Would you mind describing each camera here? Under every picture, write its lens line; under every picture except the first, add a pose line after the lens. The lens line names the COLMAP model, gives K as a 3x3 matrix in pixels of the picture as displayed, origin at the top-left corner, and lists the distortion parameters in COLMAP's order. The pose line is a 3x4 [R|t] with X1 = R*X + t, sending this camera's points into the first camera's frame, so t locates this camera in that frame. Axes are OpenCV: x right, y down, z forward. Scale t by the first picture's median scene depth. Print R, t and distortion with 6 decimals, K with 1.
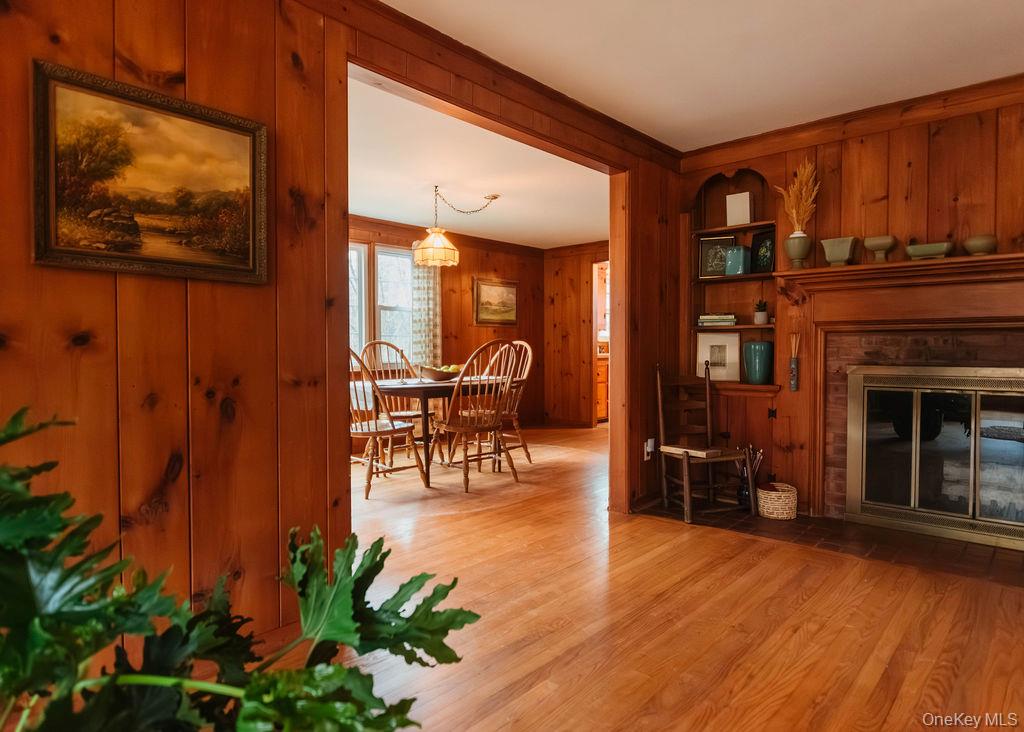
lens RADIAL K [[611.1, 0, 512.0], [0, 611.1, 366.0], [0, 0, 1]] dist [0.001443, 0.000075]
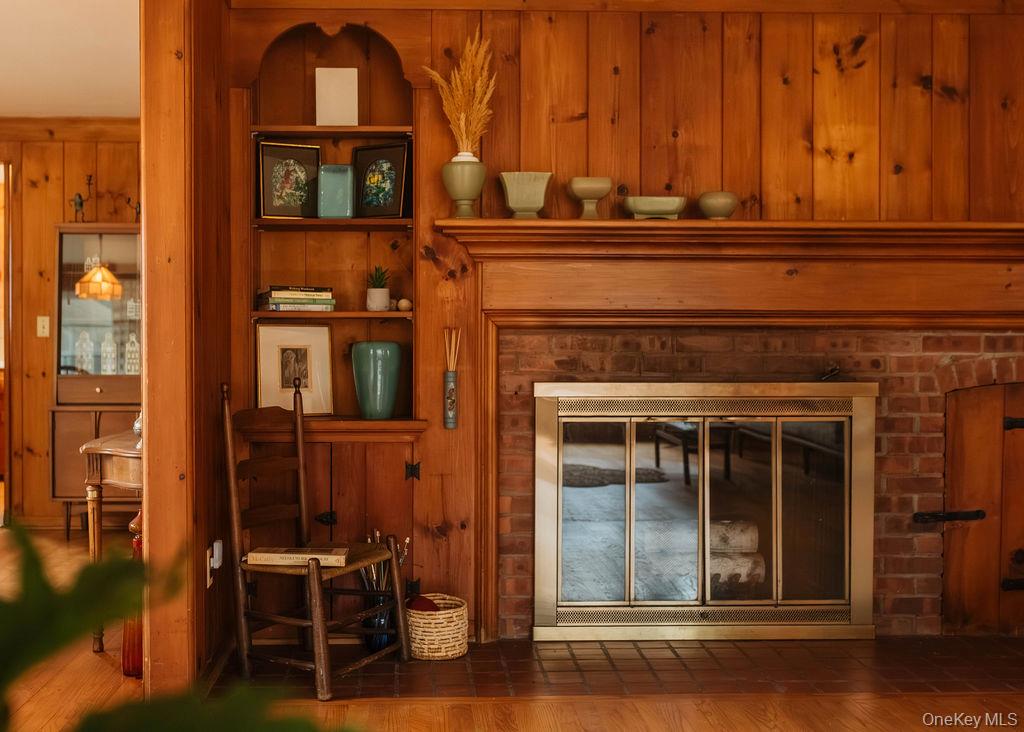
lens RADIAL K [[1115.4, 0, 512.0], [0, 1115.4, 366.0], [0, 0, 1]] dist [0.014309, 0.018436]
pose [[0.727707, -0.006068, 0.685861, -0.220655], [0.017754, 0.999792, -0.009992, -0.006929], [-0.685658, 0.019448, 0.727664, 0.204513]]
